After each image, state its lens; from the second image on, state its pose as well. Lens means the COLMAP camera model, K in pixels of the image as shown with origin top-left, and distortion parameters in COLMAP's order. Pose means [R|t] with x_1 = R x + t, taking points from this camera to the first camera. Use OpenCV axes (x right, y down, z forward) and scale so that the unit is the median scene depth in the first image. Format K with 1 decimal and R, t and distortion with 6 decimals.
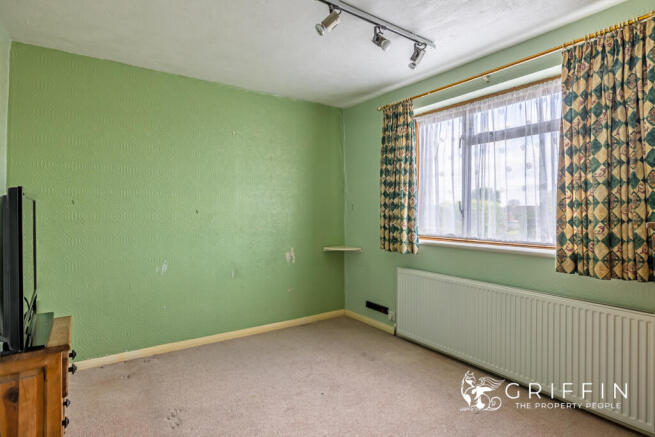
lens RADIAL K [[348.3, 0, 327.4], [0, 348.3, 211.4], [0, 0, 1]] dist [-0.000803, -0.000201]
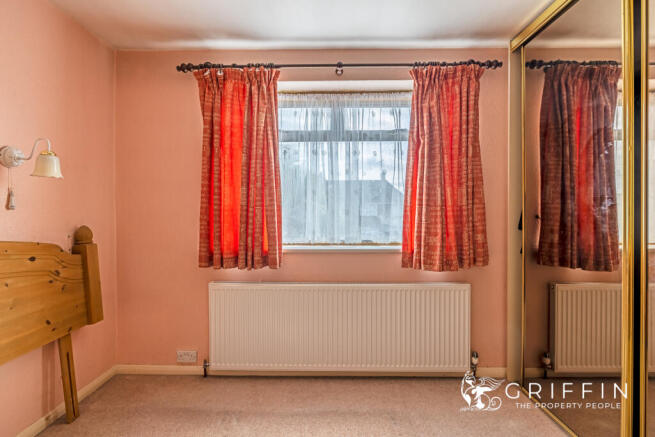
lens RADIAL K [[334.1, 0, 326.9], [0, 334.1, 228.1], [0, 0, 1]] dist [0.002153, 0.000015]
pose [[0.588279, -0.049394, 0.807148, -0.343554], [0.014377, 0.998614, 0.050632, -0.005564], [-0.808530, -0.018181, 0.588174, 0.512645]]
